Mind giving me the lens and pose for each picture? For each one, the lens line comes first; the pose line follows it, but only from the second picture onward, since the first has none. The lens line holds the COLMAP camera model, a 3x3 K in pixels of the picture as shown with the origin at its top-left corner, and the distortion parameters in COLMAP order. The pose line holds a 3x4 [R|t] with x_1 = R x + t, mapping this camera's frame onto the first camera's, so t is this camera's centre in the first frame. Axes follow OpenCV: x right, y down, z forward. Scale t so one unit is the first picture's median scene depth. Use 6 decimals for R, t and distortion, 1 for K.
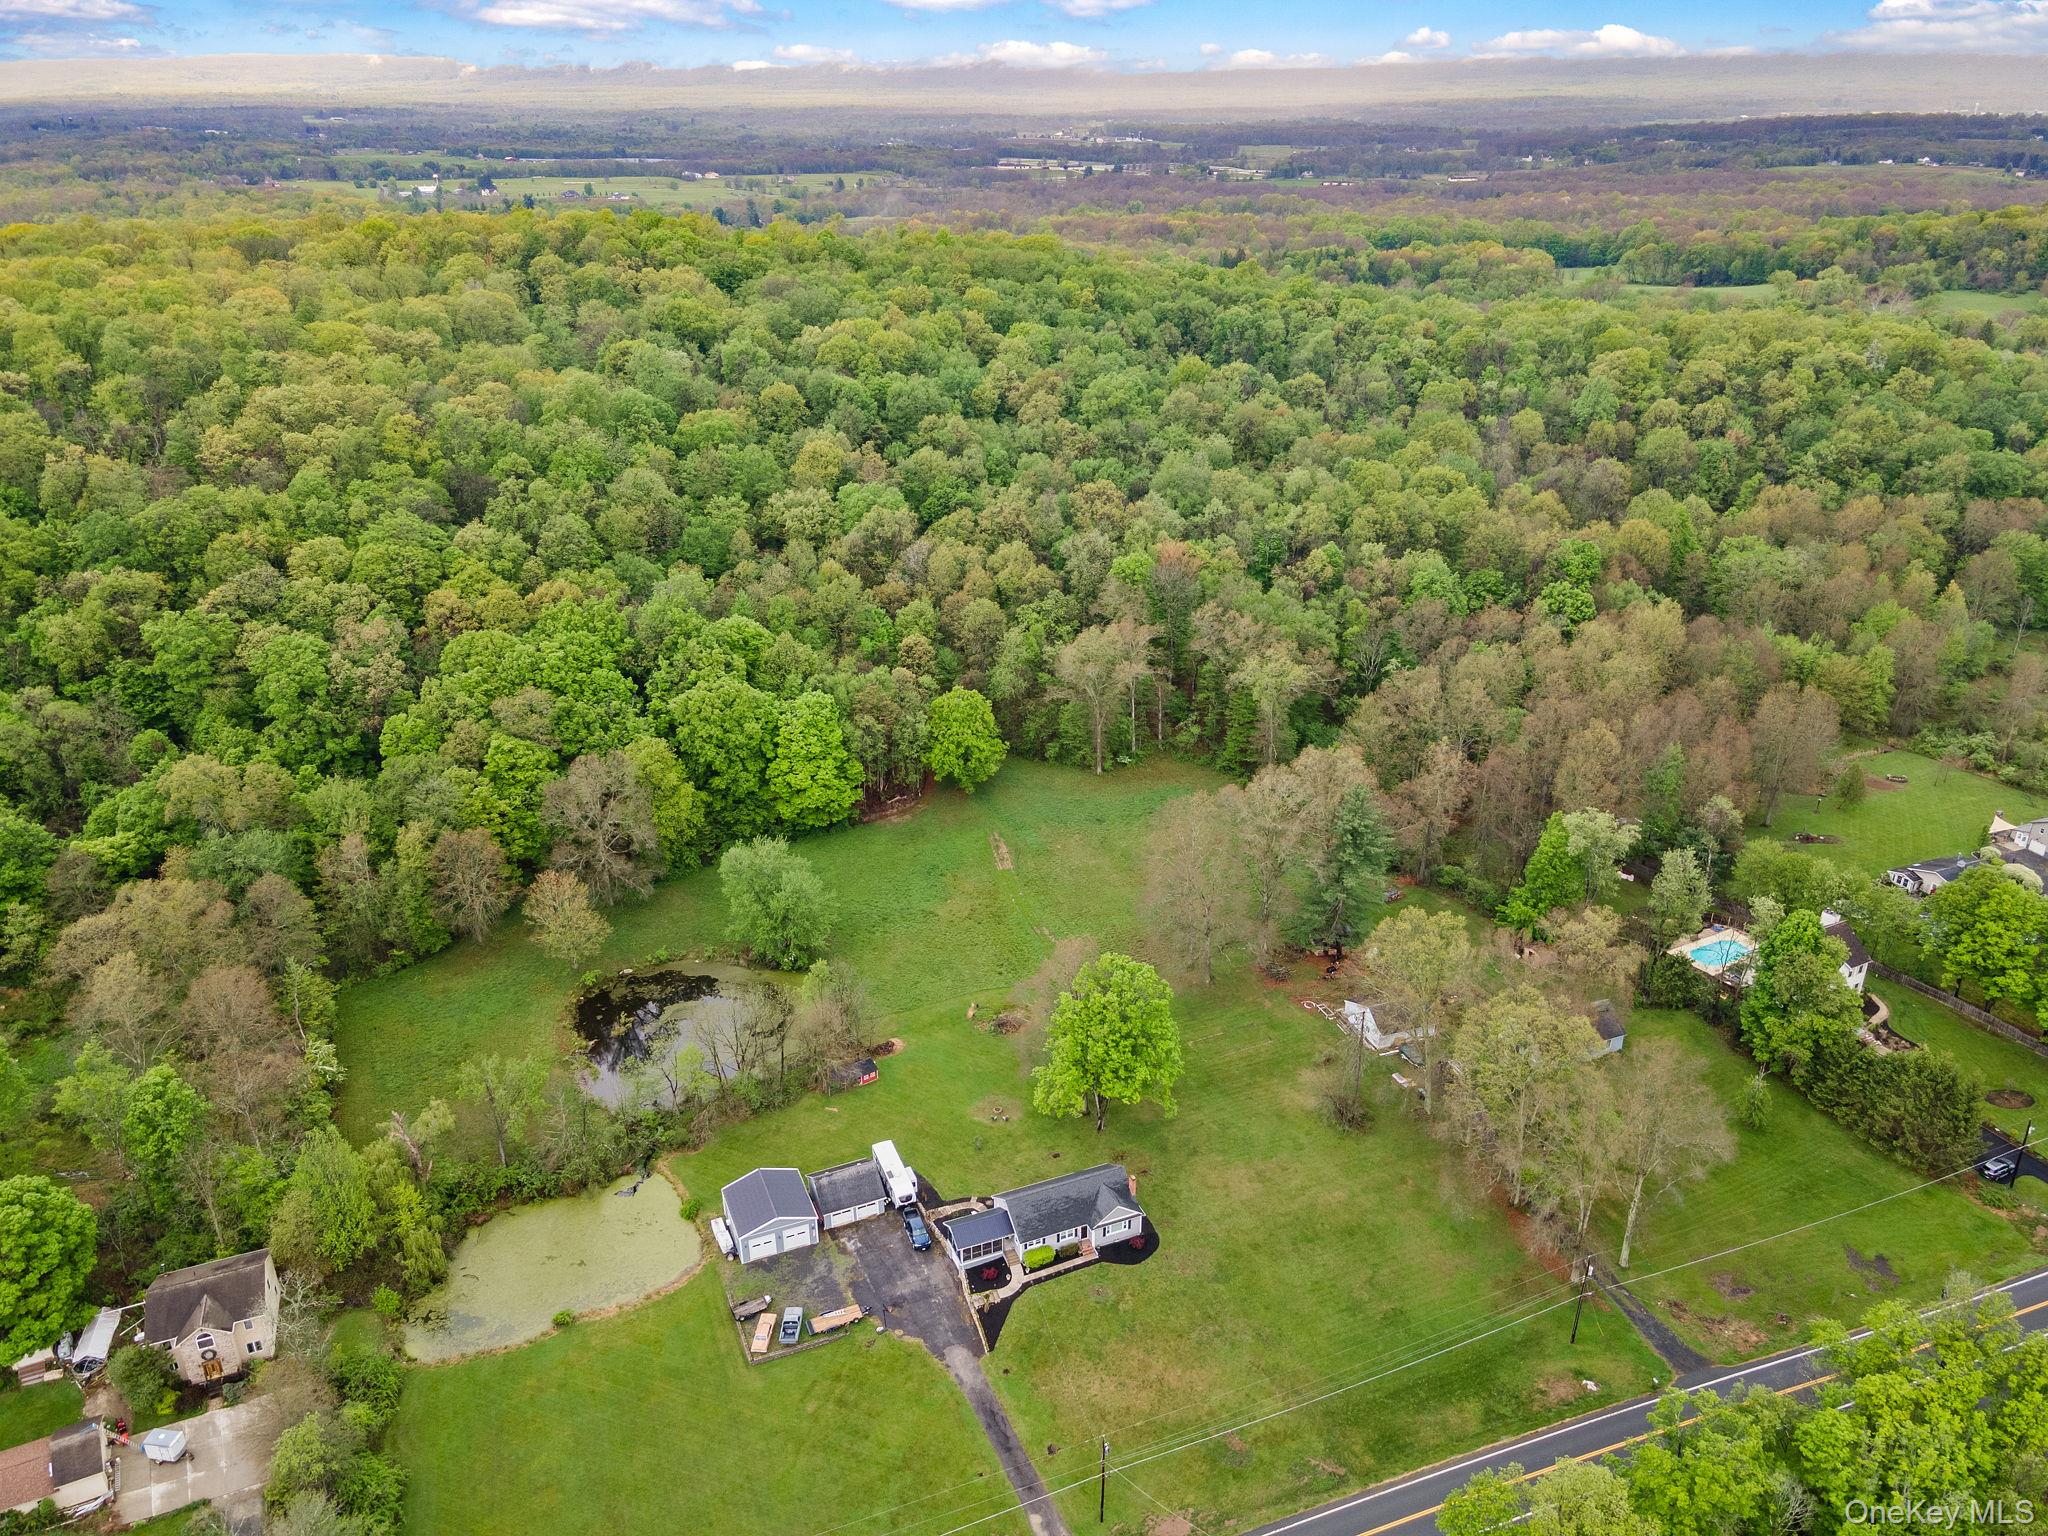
lens RADIAL K [[1514.6, 0, 1024.0], [0, 1514.6, 768.0], [0, 0, 1]] dist [-0.001711, 0.098424]
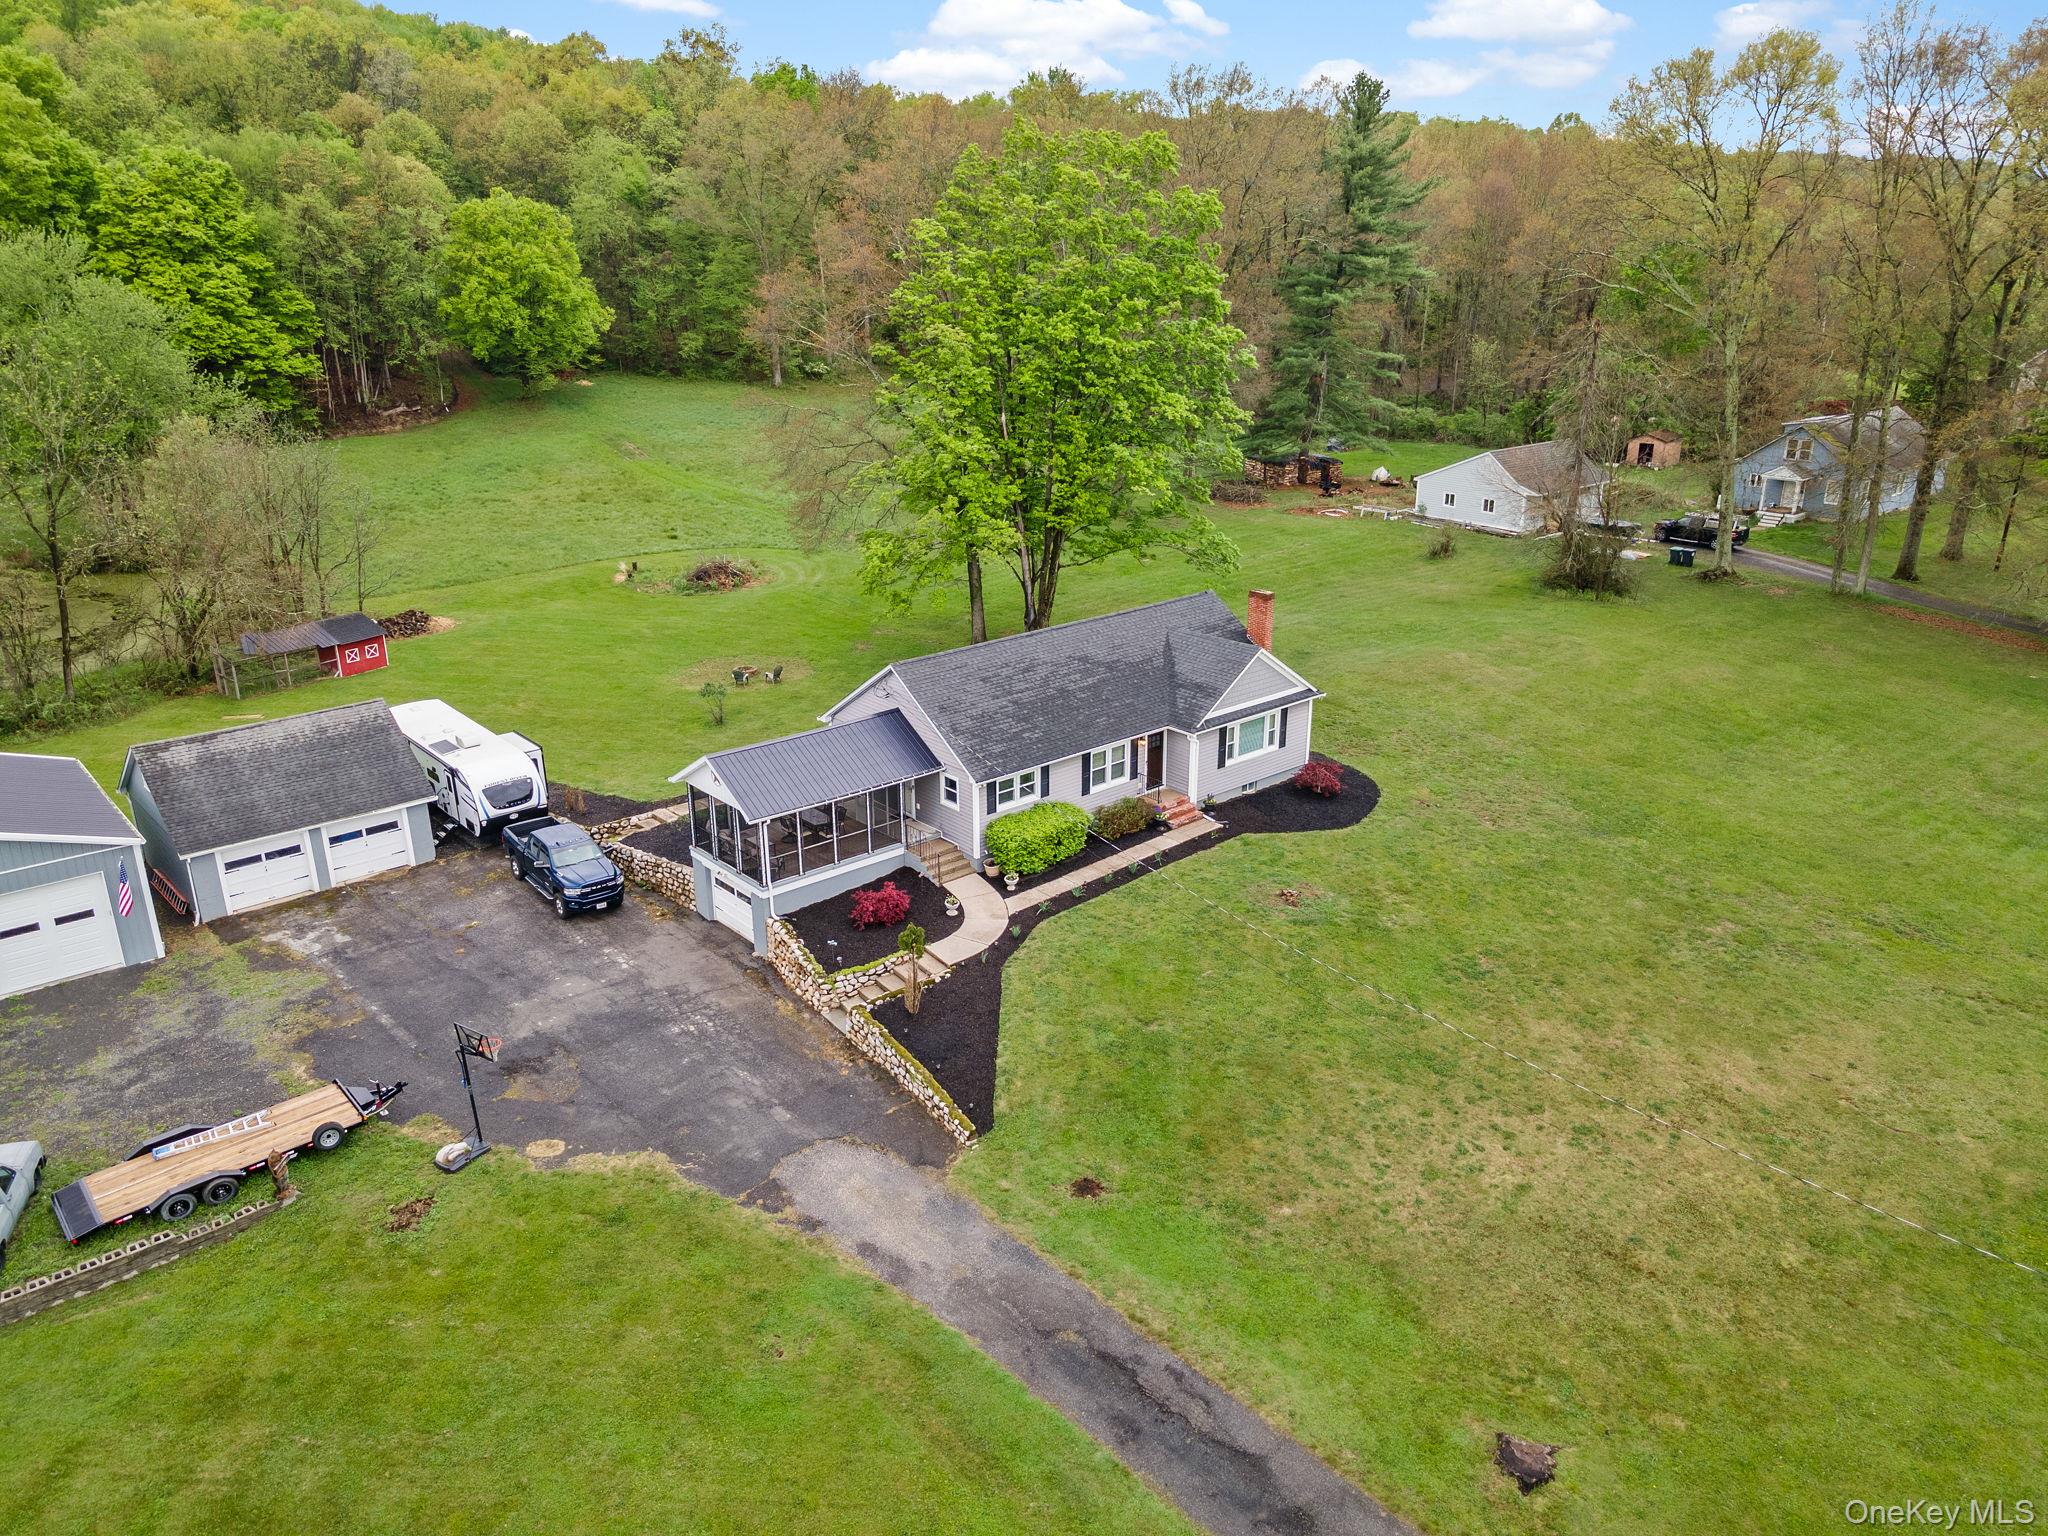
lens RADIAL K [[1514.6, 0, 1024.0], [0, 1514.6, 768.0], [0, 0, 1]] dist [-0.001711, 0.098424]
pose [[0.952233, -0.112720, 0.283807, -0.069821], [0.134174, 0.989302, -0.057260, 0.325620], [-0.274316, 0.092605, 0.957170, 0.735518]]
